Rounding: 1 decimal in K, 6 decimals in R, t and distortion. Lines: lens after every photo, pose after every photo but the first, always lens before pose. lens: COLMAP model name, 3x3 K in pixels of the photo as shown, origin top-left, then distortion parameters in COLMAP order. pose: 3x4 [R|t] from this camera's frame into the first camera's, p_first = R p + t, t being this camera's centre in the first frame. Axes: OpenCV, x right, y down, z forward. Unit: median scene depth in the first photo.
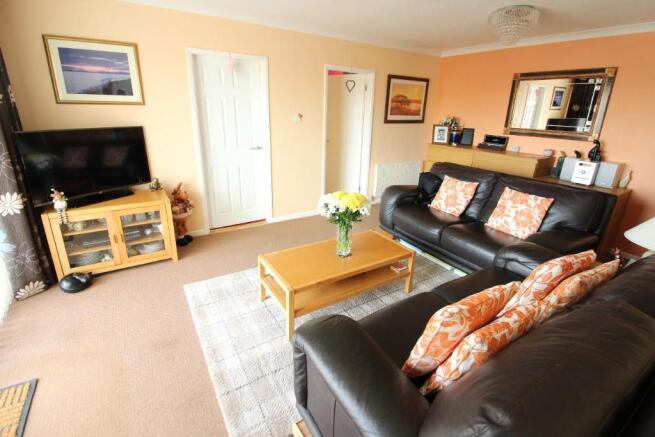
lens RADIAL K [[305.7, 0, 328.5], [0, 305.7, 206.5], [0, 0, 1]] dist [0.001414, -0.012203]
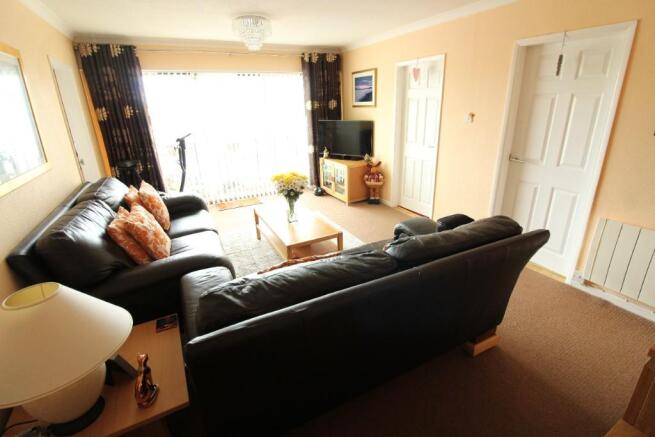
lens RADIAL K [[293.7, 0, 324.8], [0, 293.7, 201.2], [0, 0, 1]] dist [-0.000437, -0.010471]
pose [[-0.106560, 0.294111, -0.949813, 0.997677], [-0.273407, 0.909761, 0.312382, -0.298953], [0.955978, 0.292973, -0.016532, 0.936174]]
